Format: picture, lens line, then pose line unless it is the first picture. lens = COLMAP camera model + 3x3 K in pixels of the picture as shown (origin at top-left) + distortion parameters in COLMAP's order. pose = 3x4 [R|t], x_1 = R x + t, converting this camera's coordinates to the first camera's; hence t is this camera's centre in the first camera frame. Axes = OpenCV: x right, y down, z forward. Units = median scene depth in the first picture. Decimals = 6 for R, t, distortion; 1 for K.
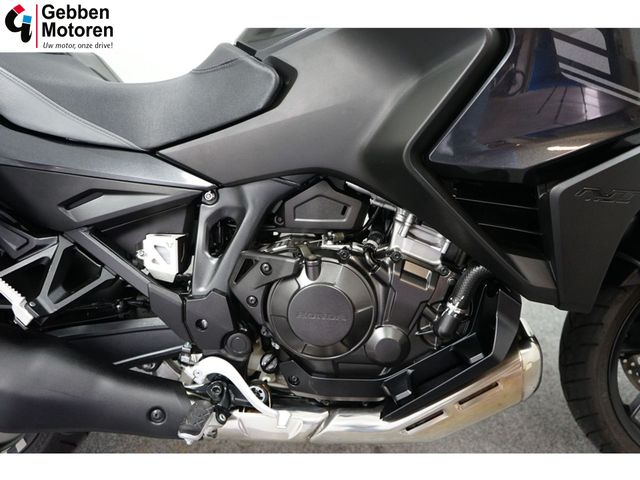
lens RADIAL K [[520.2, 0, 320.0], [0, 520.2, 240.0], [0, 0, 1]] dist [-0.003864, -0.000587]
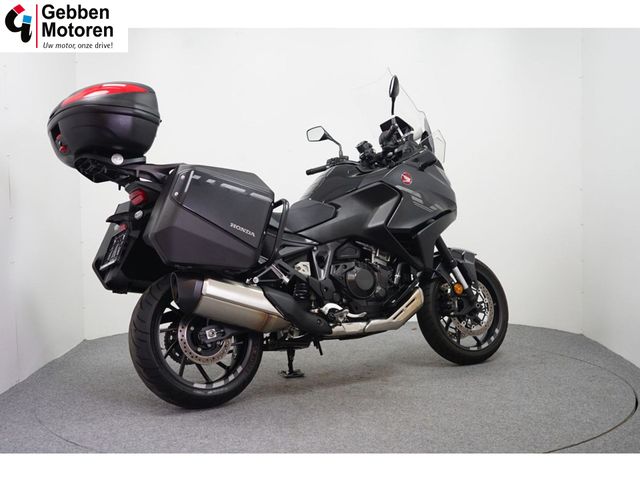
lens RADIAL K [[887.1, 0, 320.0], [0, 887.1, 240.0], [0, 0, 1]] dist [-0.001647, 0.001460]
pose [[0.811212, 0.004216, 0.584737, -3.053634], [0.241058, 0.908640, -0.340975, 1.545576], [-0.532753, 0.417558, 0.736084, -2.607819]]
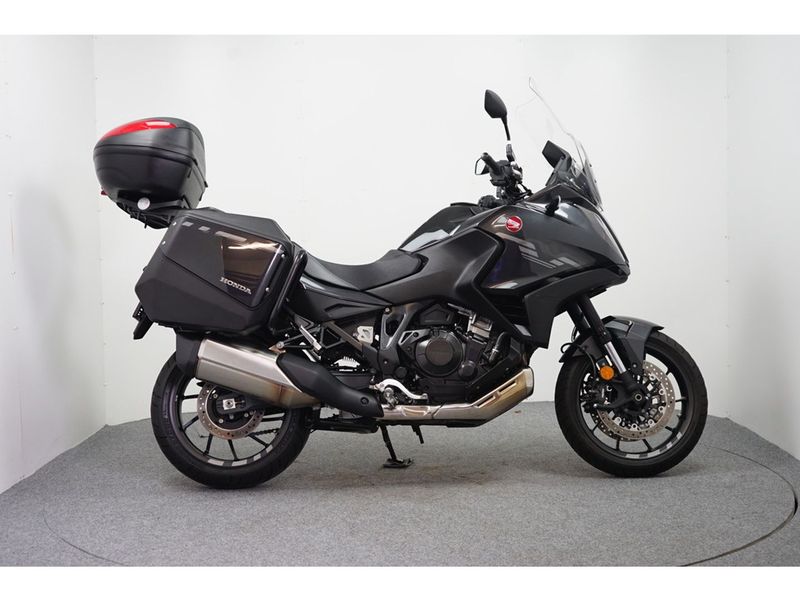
lens RADIAL K [[1108.9, 0, 400.0], [0, 1108.9, 300.0], [0, 0, 1]] dist [-0.001647, 0.001460]
pose [[0.993384, 0.031037, 0.110567, -0.709537], [0.015834, 0.916574, -0.399552, 1.848934], [-0.113744, 0.398659, 0.910018, -3.500427]]
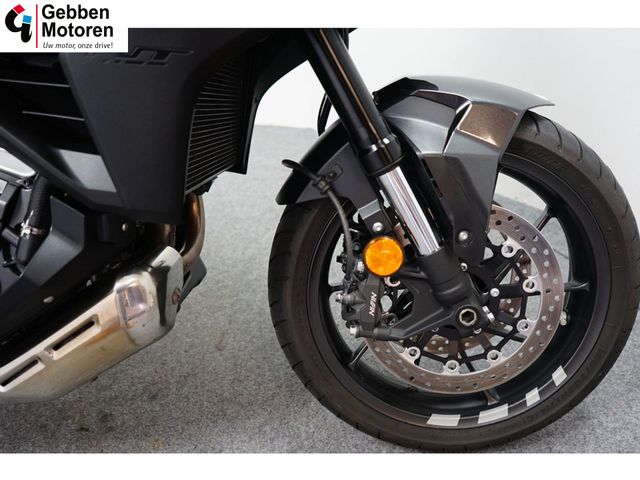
lens RADIAL K [[520.2, 0, 320.0], [0, 520.2, 240.0], [0, 0, 1]] dist [-0.003864, -0.000587]
pose [[0.998490, -0.034285, 0.042927, 0.624169], [0.033069, 0.999040, 0.028735, 0.133479], [-0.043871, -0.027272, 0.998665, 0.187874]]
